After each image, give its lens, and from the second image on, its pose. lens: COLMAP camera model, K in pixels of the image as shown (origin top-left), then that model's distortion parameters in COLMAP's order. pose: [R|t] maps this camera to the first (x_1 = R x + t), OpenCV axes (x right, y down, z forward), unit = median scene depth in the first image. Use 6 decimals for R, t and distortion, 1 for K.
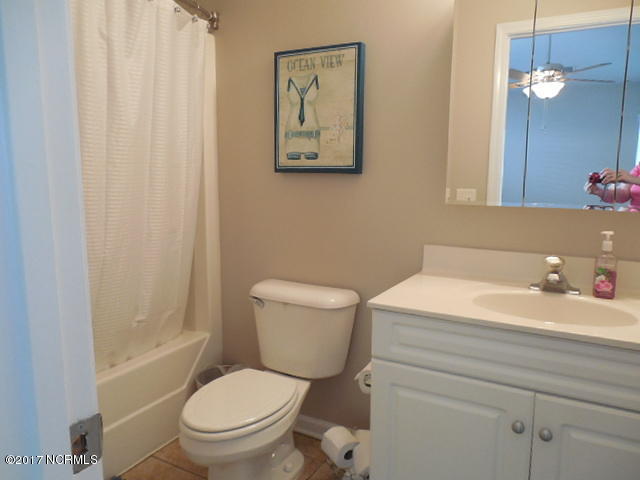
lens RADIAL K [[477.7, 0, 324.9], [0, 477.7, 238.2], [0, 0, 1]] dist [-0.008452, -0.001199]
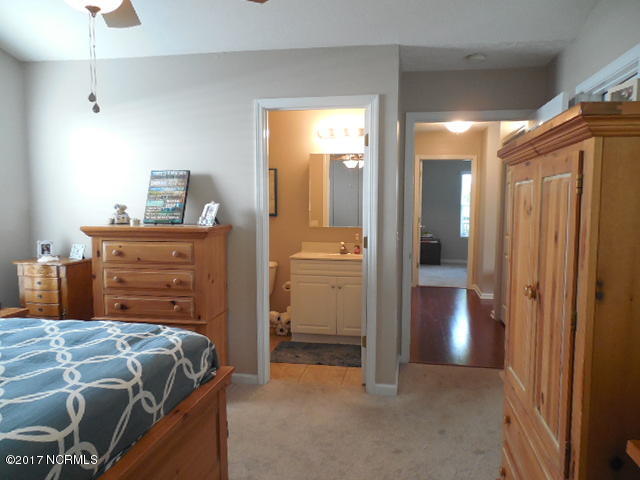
lens RADIAL K [[477.7, 0, 320.3], [0, 477.7, 240.5], [0, 0, 1]] dist [-0.008452, -0.001199]
pose [[0.949489, -0.031741, 0.312192, -0.618670], [0.045620, 0.998264, -0.037252, 0.128143], [-0.310467, 0.049613, 0.949288, -1.858511]]
